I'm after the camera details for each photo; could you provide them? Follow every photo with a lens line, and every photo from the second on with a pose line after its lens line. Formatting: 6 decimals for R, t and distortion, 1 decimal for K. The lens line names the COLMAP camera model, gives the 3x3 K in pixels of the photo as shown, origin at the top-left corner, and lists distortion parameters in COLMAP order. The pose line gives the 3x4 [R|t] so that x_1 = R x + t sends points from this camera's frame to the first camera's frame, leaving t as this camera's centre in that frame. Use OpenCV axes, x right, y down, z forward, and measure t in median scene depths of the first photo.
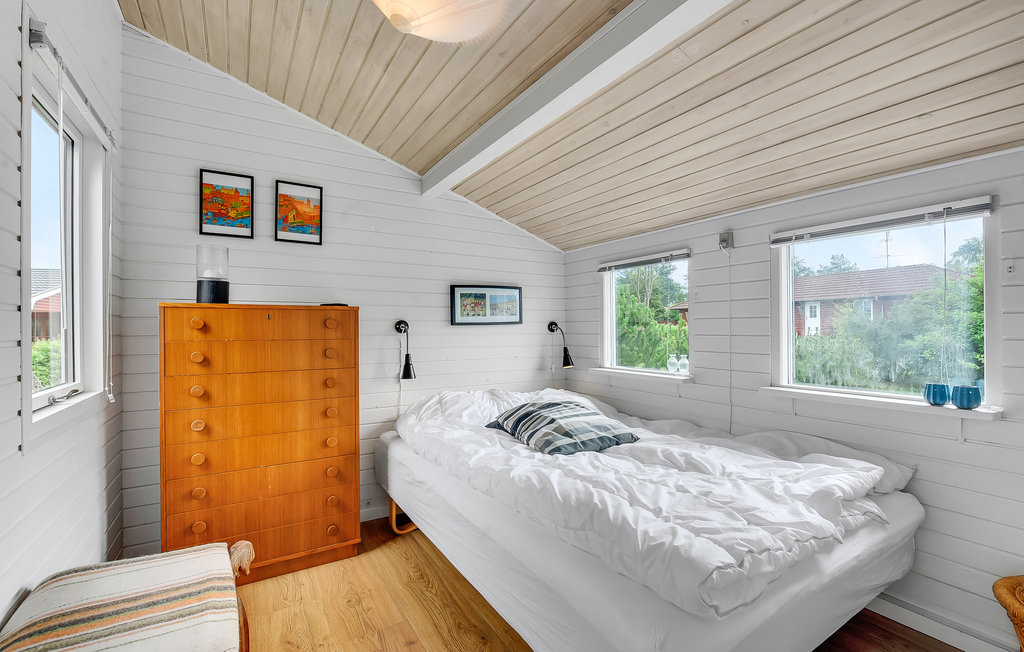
lens RADIAL K [[449.1, 0, 509.6], [0, 449.1, 312.9], [0, 0, 1]] dist [-0.000197, -0.000094]
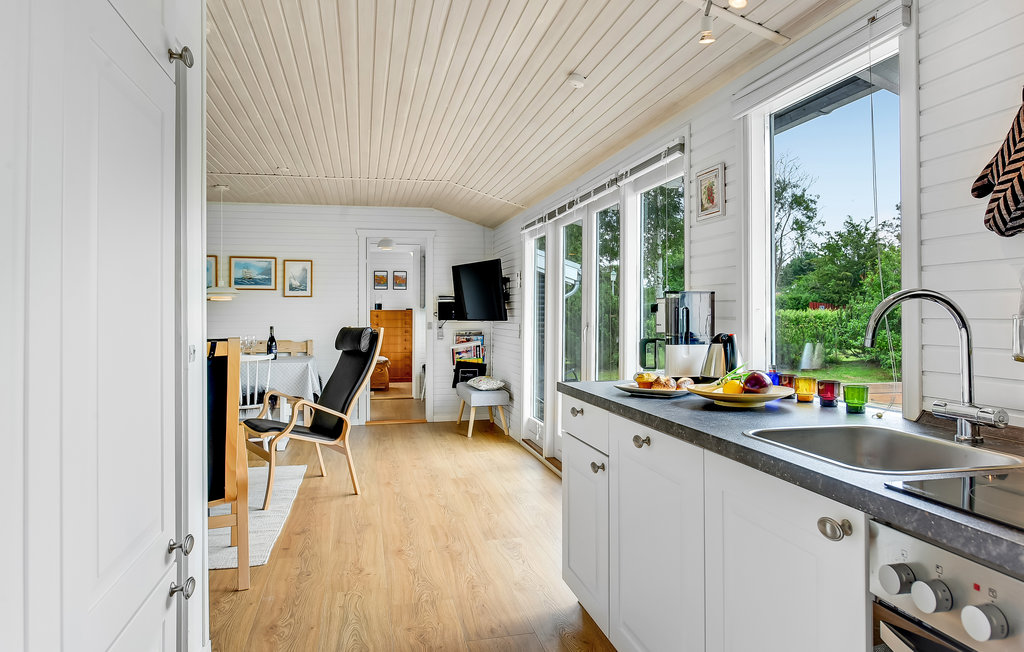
lens RADIAL K [[672.4, 0, 512.0], [0, 672.4, 307.8], [0, 0, 1]] dist [-0.000575, -0.000277]
pose [[0.946712, 0.007315, -0.321999, 2.165965], [0.000124, 0.999734, 0.023075, -0.160273], [0.322082, -0.021886, 0.946459, -3.881371]]
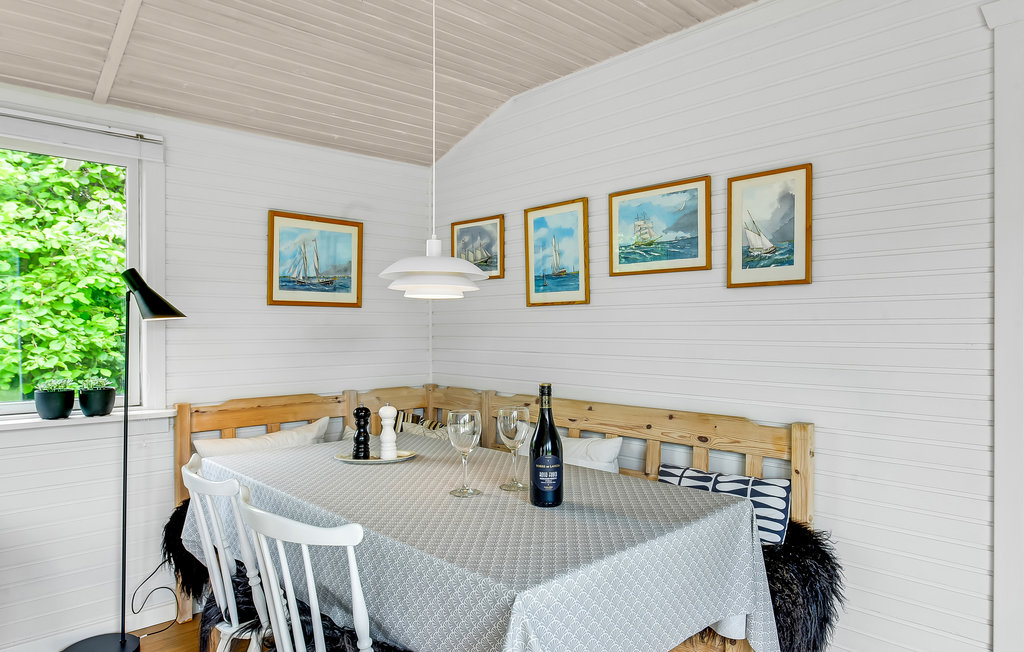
lens RADIAL K [[640.0, 0, 512.0], [0, 640.0, 326.0], [0, 0, 1]] dist [0.002057, 0.000666]
pose [[0.202538, 0.004743, -0.979263, 1.023520], [0.027175, 0.999576, 0.010462, -0.095067], [0.978897, -0.028731, 0.202323, -1.707048]]
